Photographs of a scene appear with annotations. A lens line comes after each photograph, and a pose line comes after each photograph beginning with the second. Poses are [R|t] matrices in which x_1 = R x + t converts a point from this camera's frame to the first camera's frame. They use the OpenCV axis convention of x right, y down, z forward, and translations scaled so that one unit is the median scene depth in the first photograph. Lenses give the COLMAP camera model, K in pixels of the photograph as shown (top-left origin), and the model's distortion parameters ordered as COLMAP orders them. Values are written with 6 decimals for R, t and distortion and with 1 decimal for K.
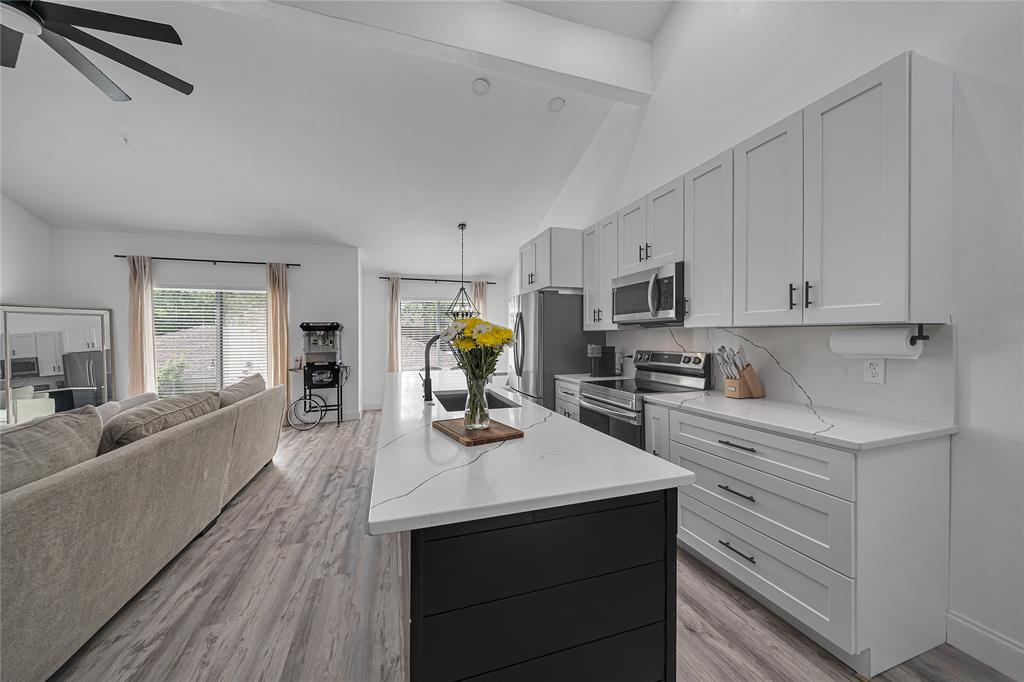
lens RADIAL K [[370.1, 0, 516.2], [0, 370.1, 336.3], [0, 0, 1]] dist [-0.005812, -0.000051]
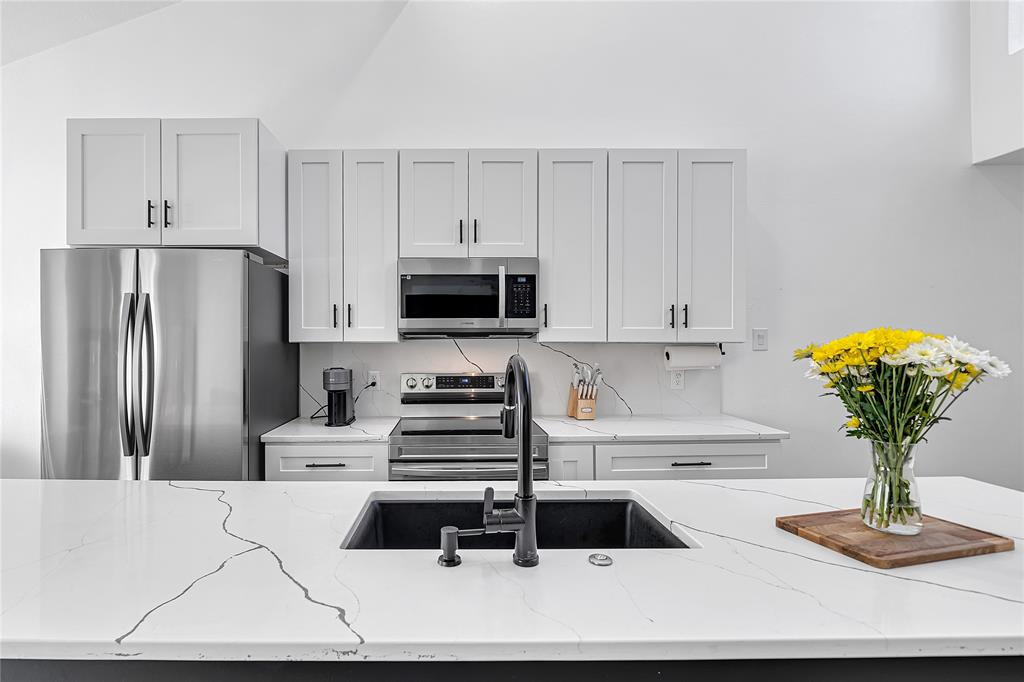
lens RADIAL K [[496.7, 0, 445.3], [0, 496.7, 343.9], [0, 0, 1]] dist [-0.005688, -0.000716]
pose [[0.317667, 0.004784, 0.948190, -0.443635], [-0.000375, 0.999988, -0.004920, -0.009554], [-0.948202, 0.001208, 0.317665, 0.603286]]
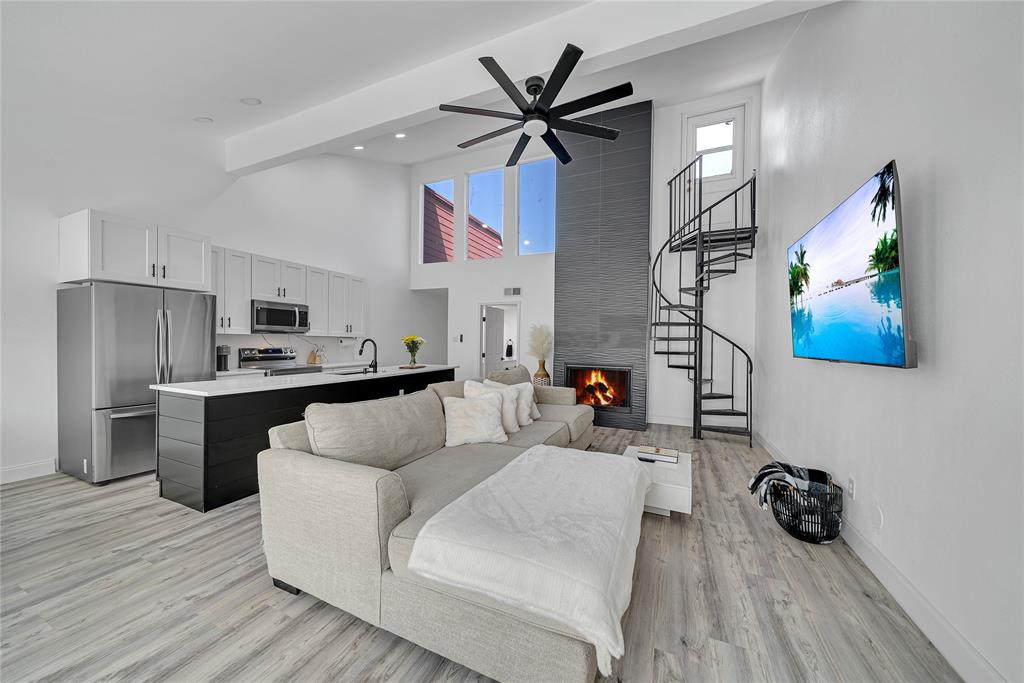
lens RADIAL K [[350.7, 0, 513.9], [0, 350.7, 343.2], [0, 0, 1]] dist [-0.000758, -0.000045]
pose [[-0.742784, -0.007492, 0.669489, -1.312068], [-0.009616, 0.999954, 0.000521, 0.005879], [-0.669462, -0.006051, -0.742822, 1.217307]]
